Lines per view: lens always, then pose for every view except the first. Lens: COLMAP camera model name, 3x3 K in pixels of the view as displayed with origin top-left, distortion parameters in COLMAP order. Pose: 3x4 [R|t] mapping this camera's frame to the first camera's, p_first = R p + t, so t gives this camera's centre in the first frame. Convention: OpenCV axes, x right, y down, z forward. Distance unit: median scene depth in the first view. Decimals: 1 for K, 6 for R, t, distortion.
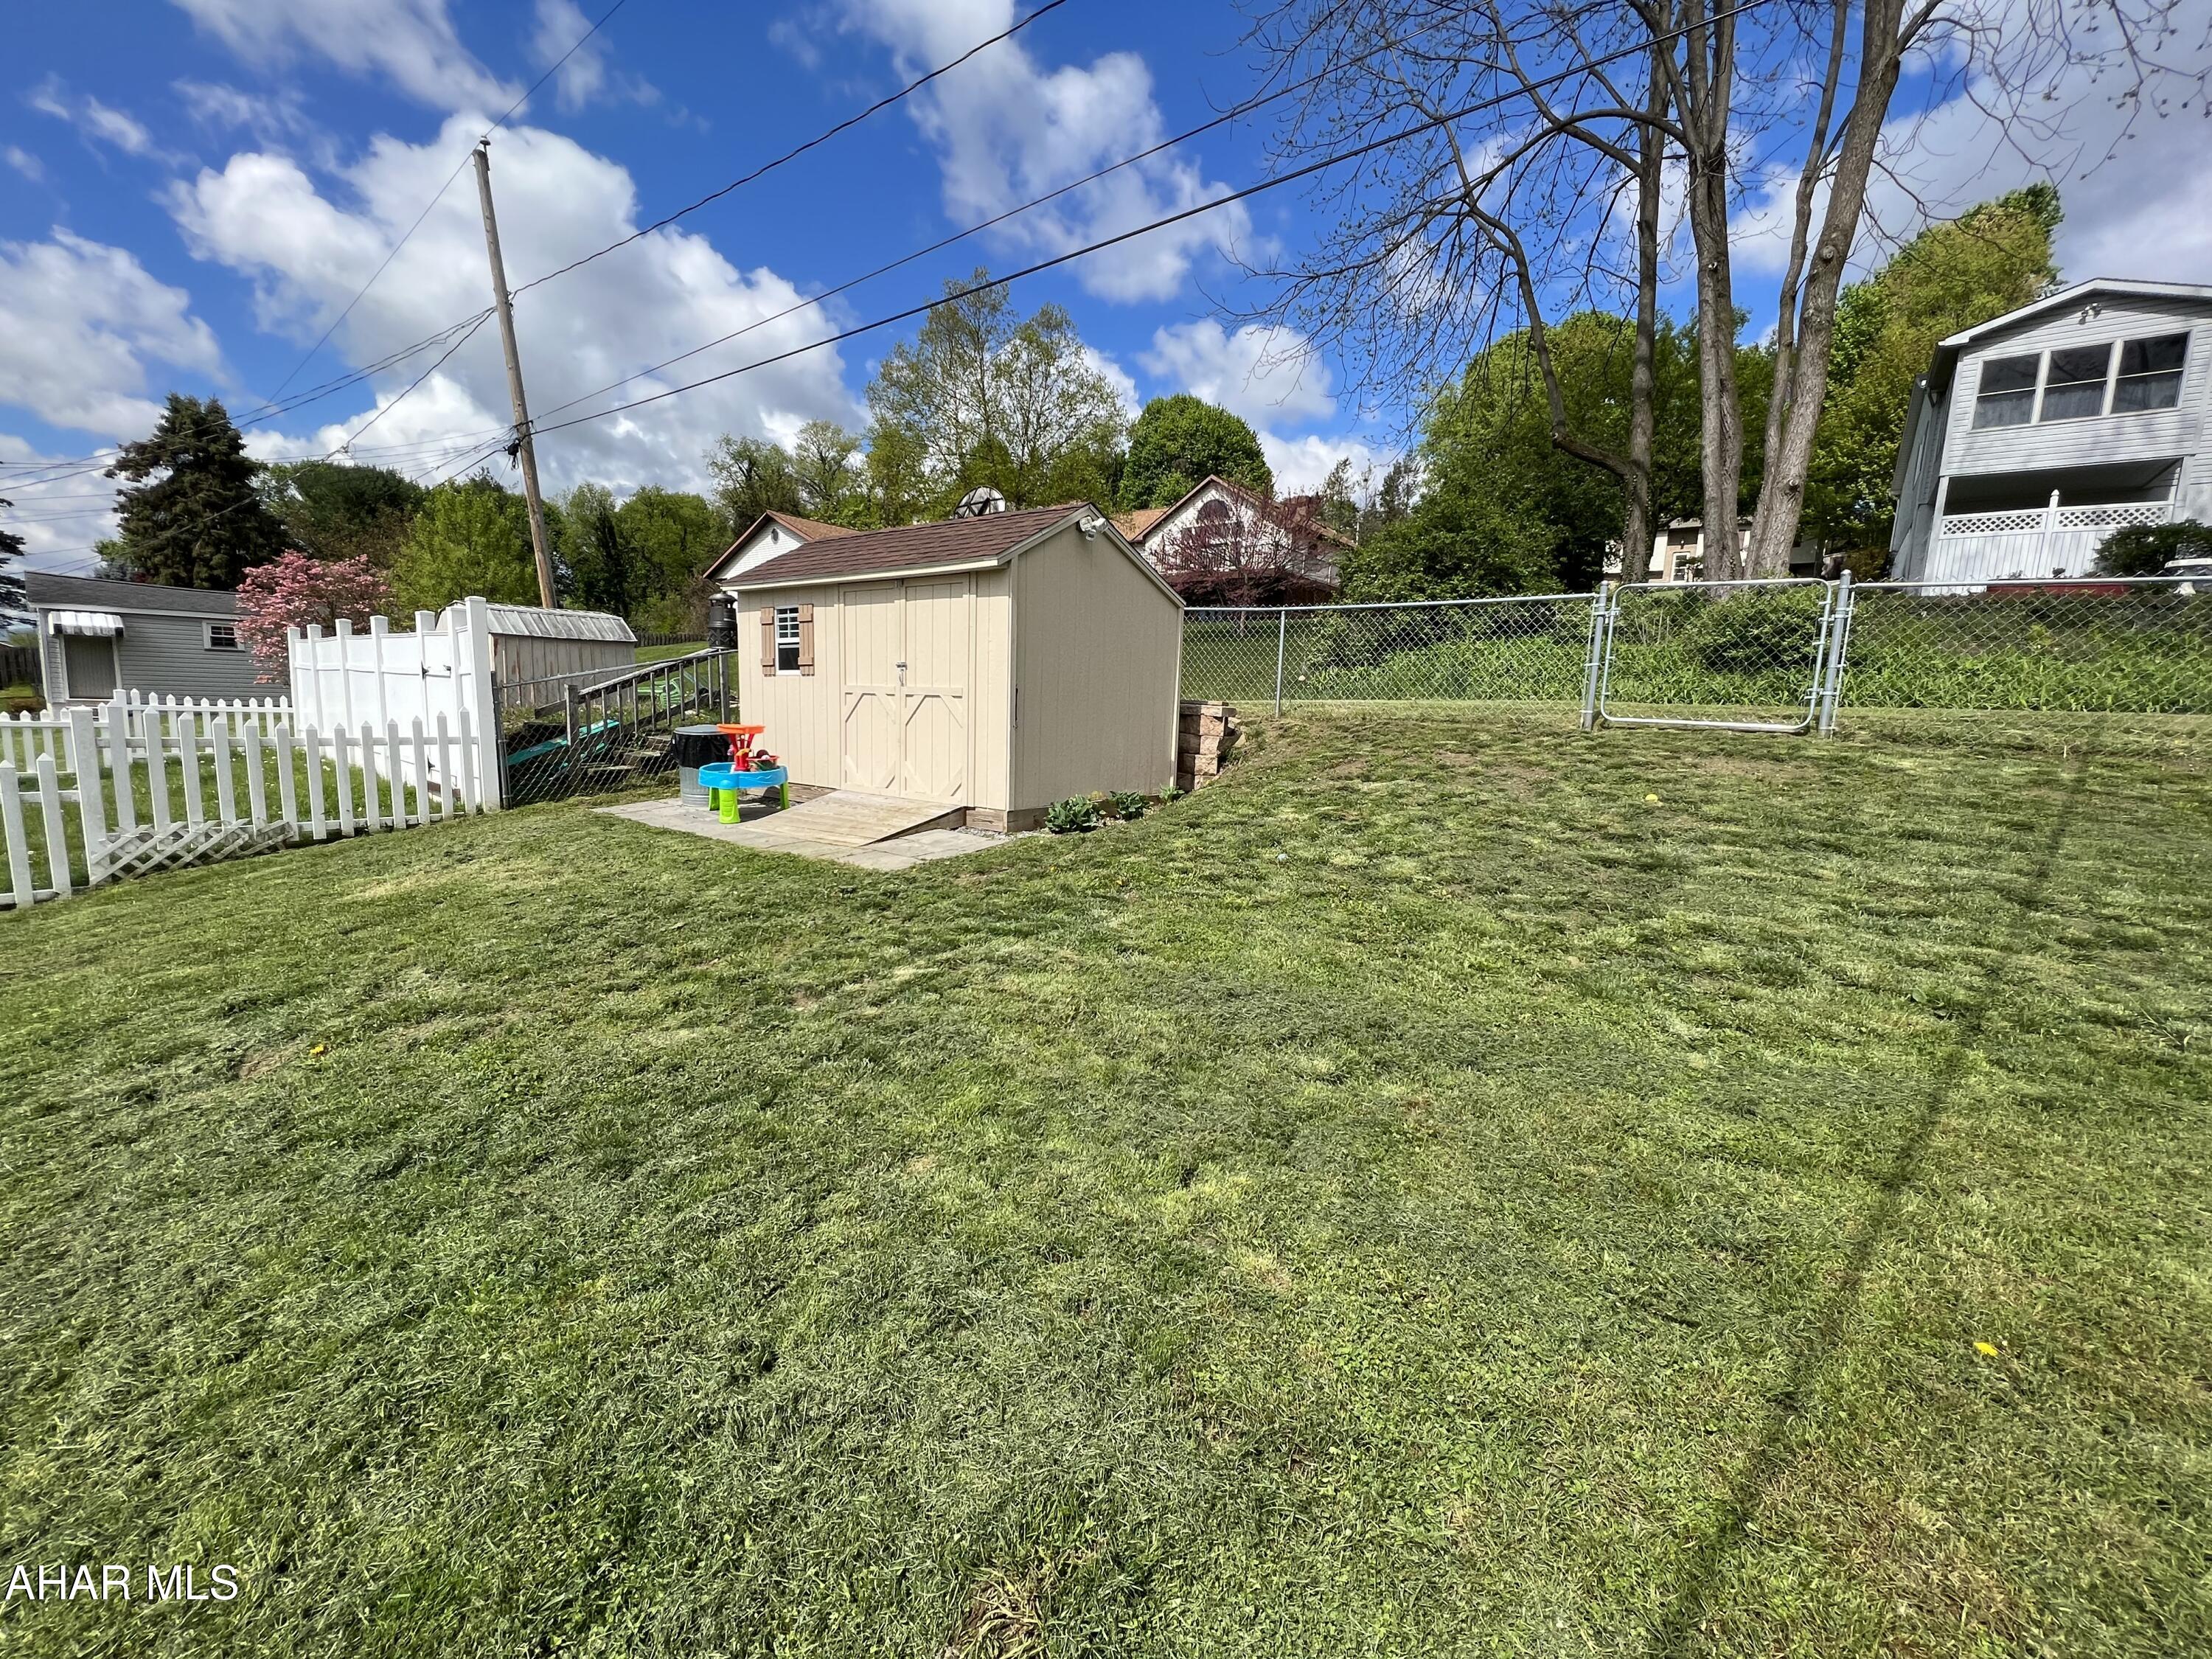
lens RADIAL K [[880.6, 0, 1102.9], [0, 880.6, 830.9], [0, 0, 1]] dist [-0.001982, -0.000008]
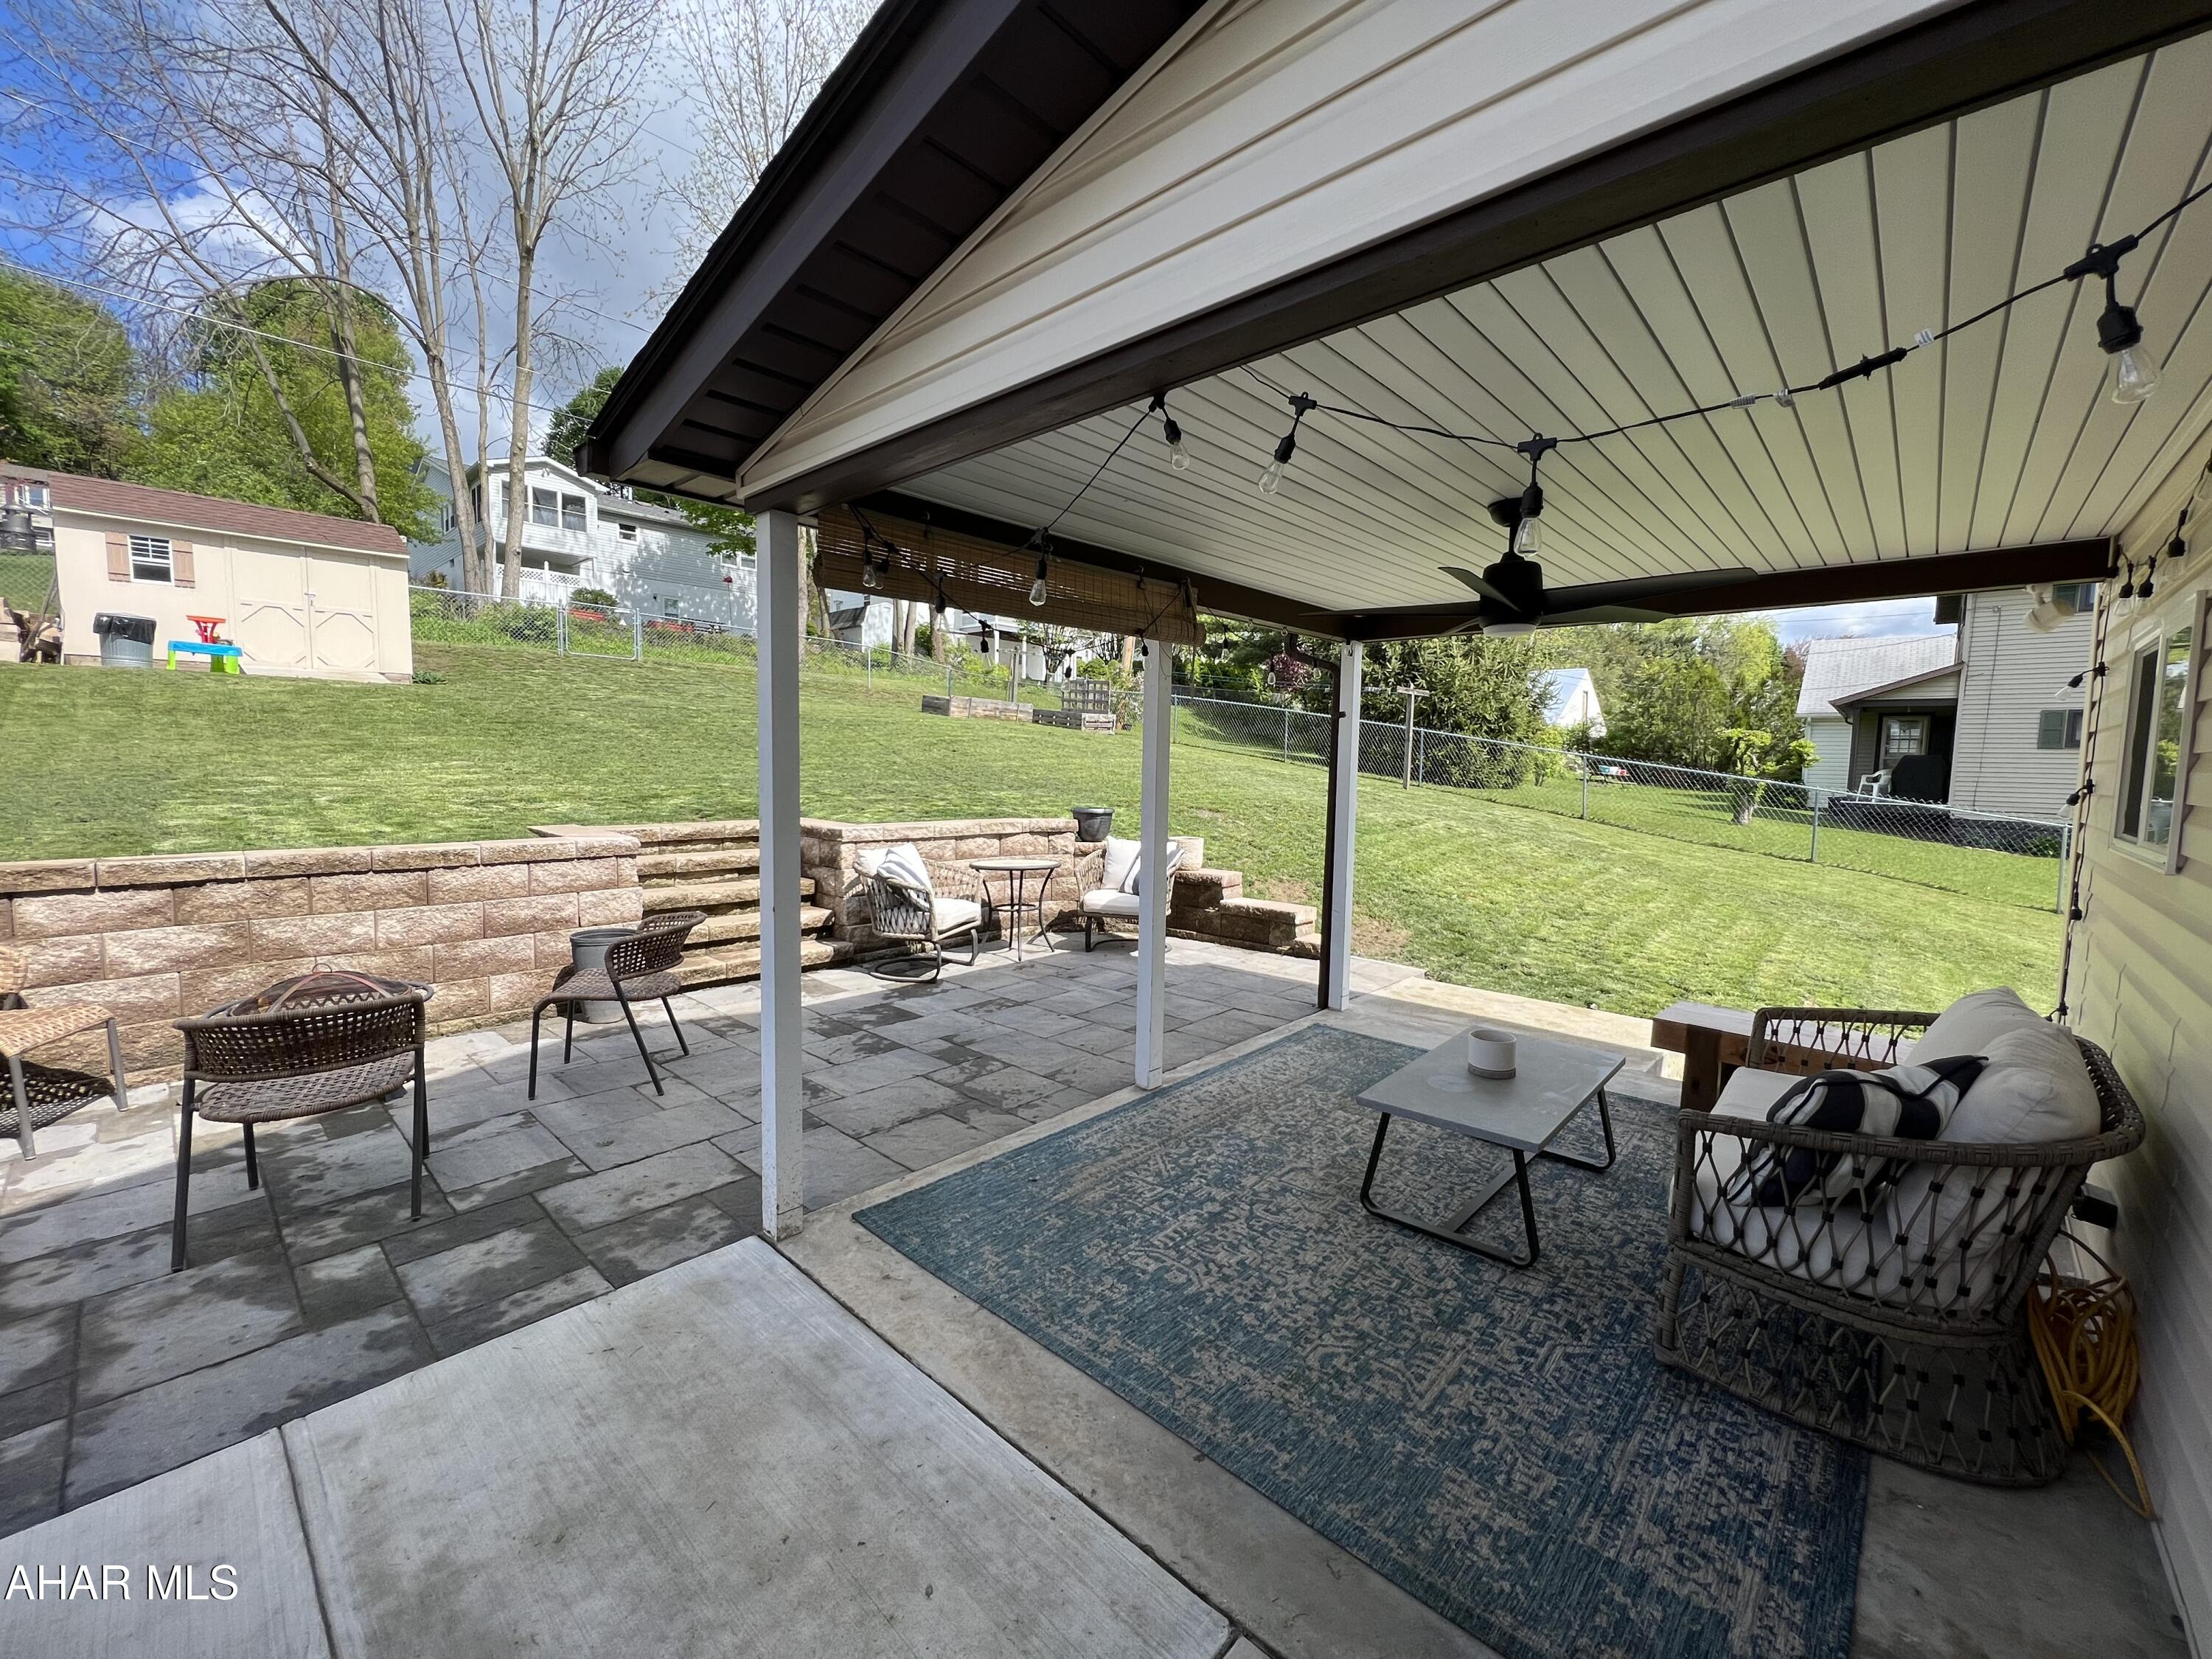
lens RADIAL K [[880.6, 0, 1109.7], [0, 880.6, 825.8], [0, 0, 1]] dist [-0.001982, -0.000008]
pose [[0.066266, -0.120695, 0.990475, -0.792589], [0.125323, 0.985803, 0.111741, 0.115305], [-0.989901, 0.116724, 0.080451, -0.290345]]
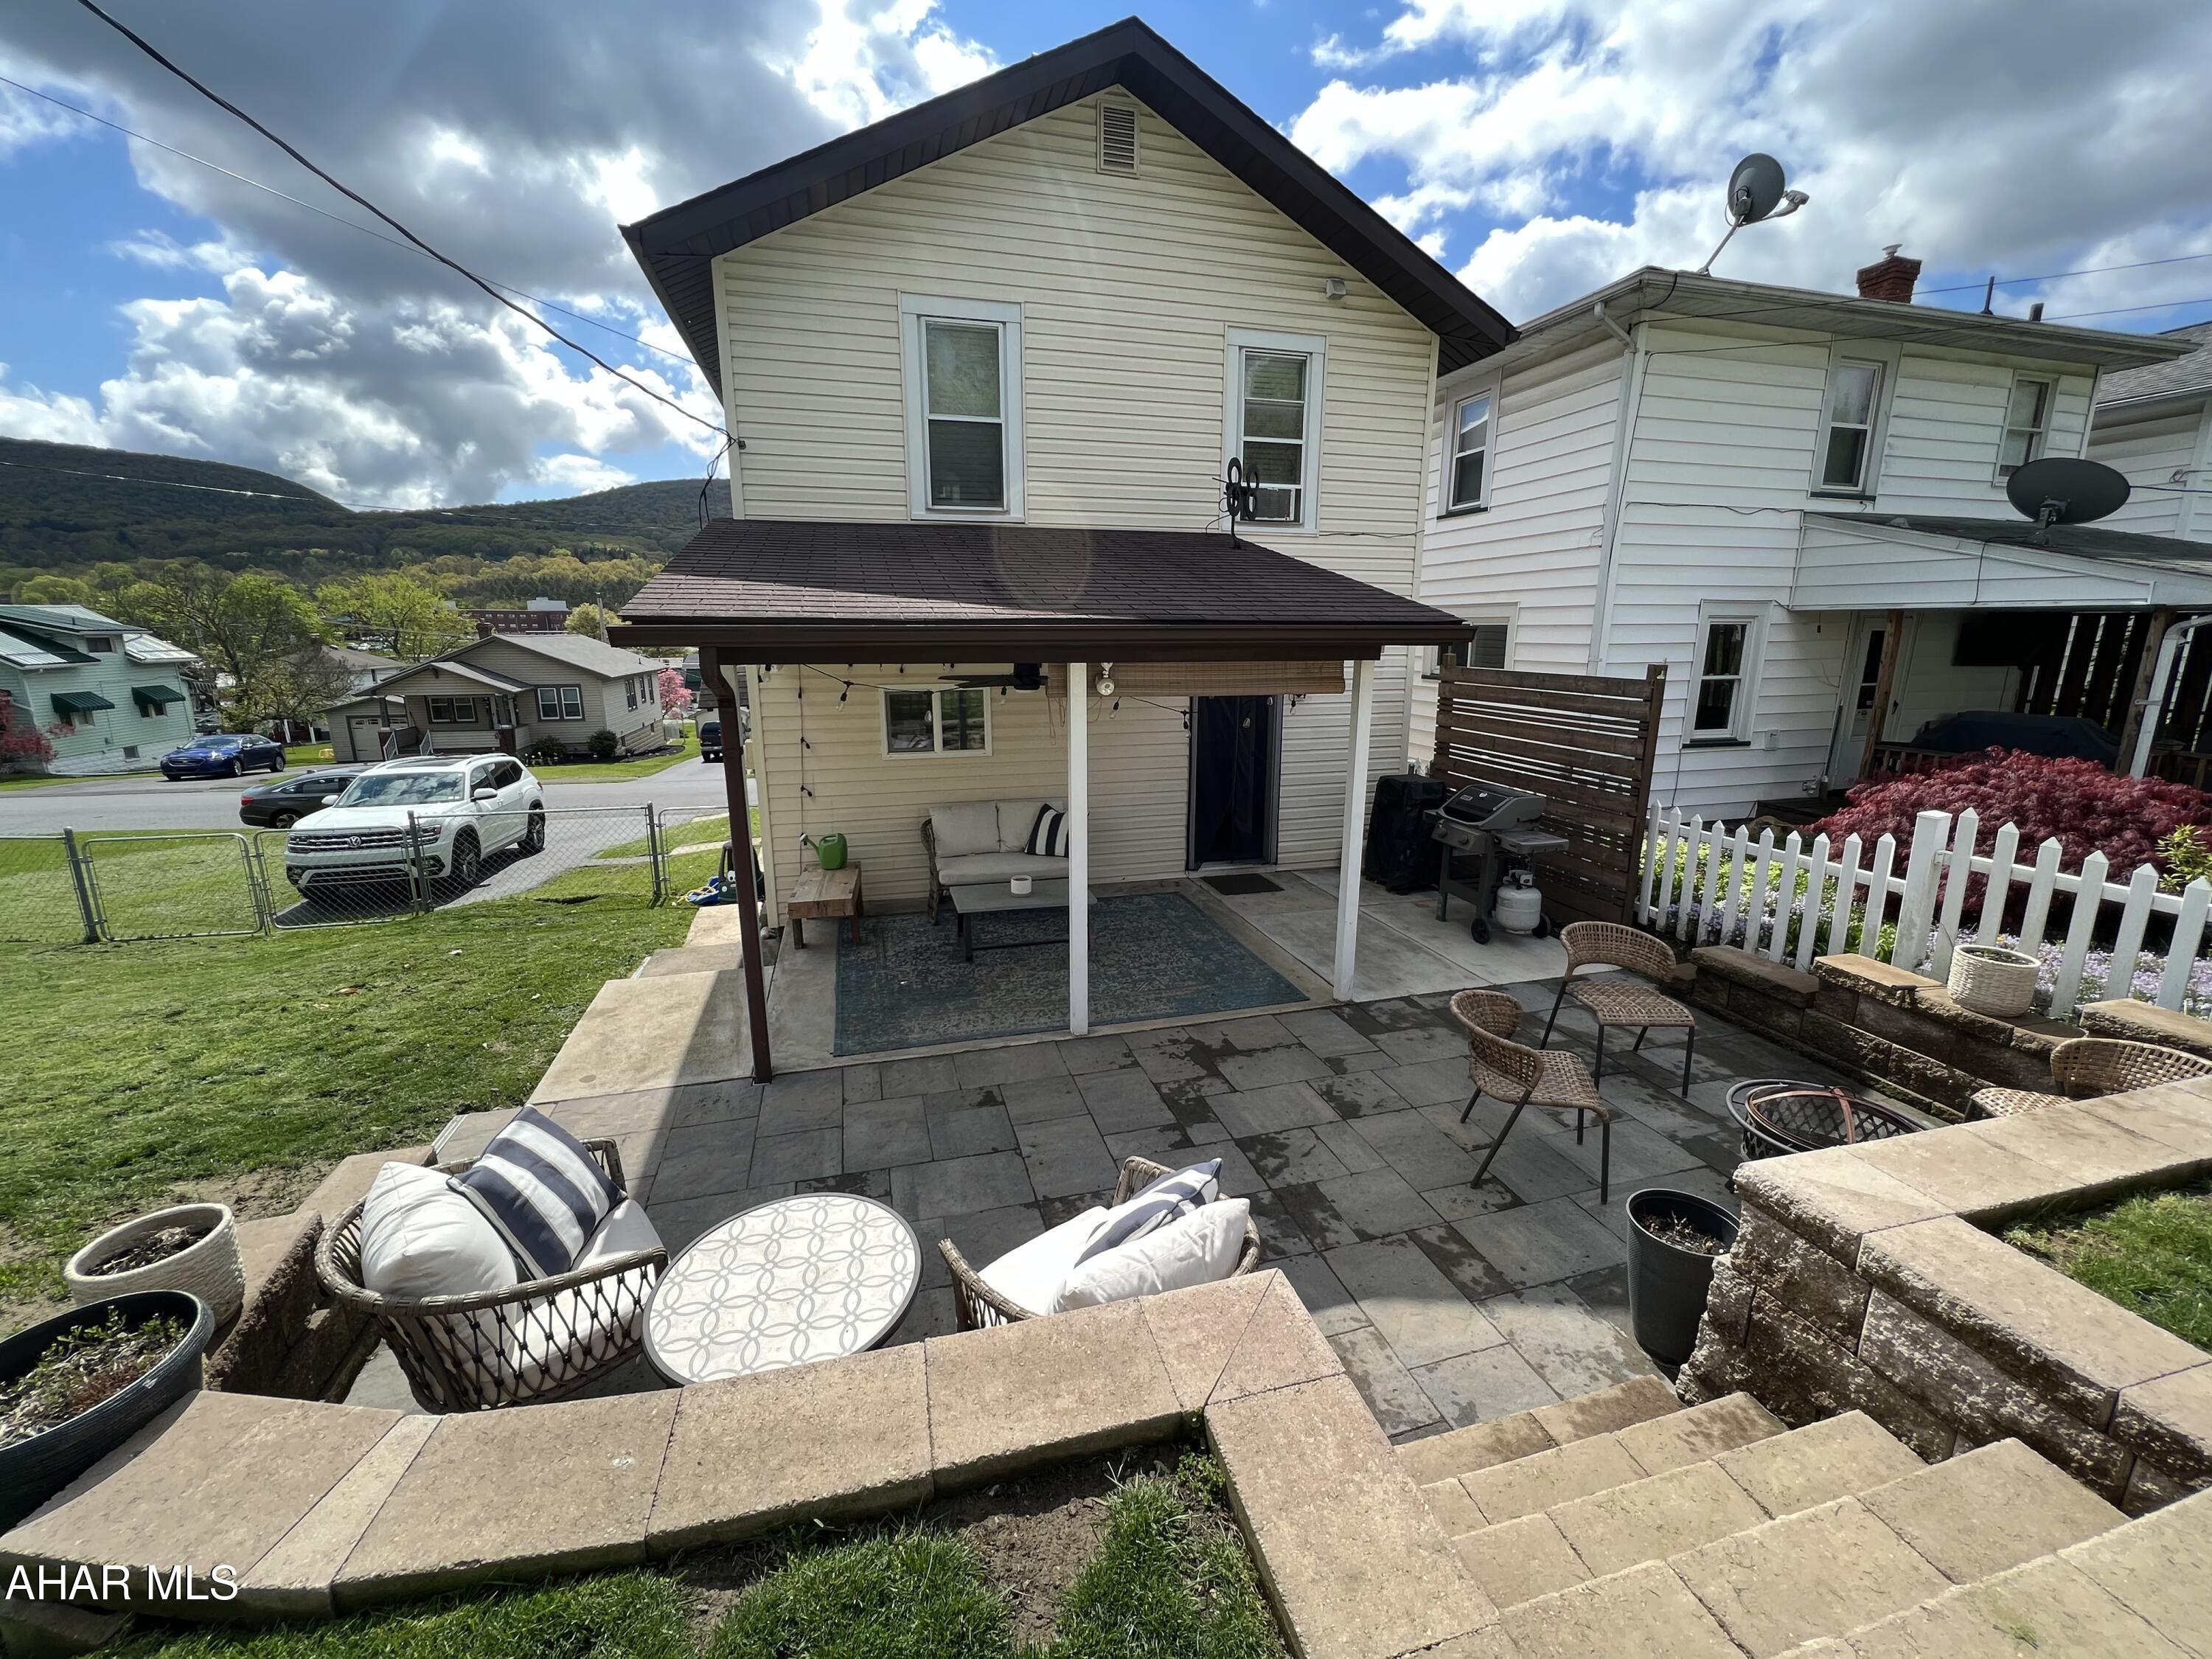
lens RADIAL K [[880.6, 0, 1103.0], [0, 880.6, 831.4], [0, 0, 1]] dist [-0.001982, -0.000008]
pose [[-0.580932, 0.137288, -0.802290, -0.367213], [-0.140454, 0.953979, 0.264947, 0.065233], [0.801742, 0.266602, -0.534914, -0.133069]]
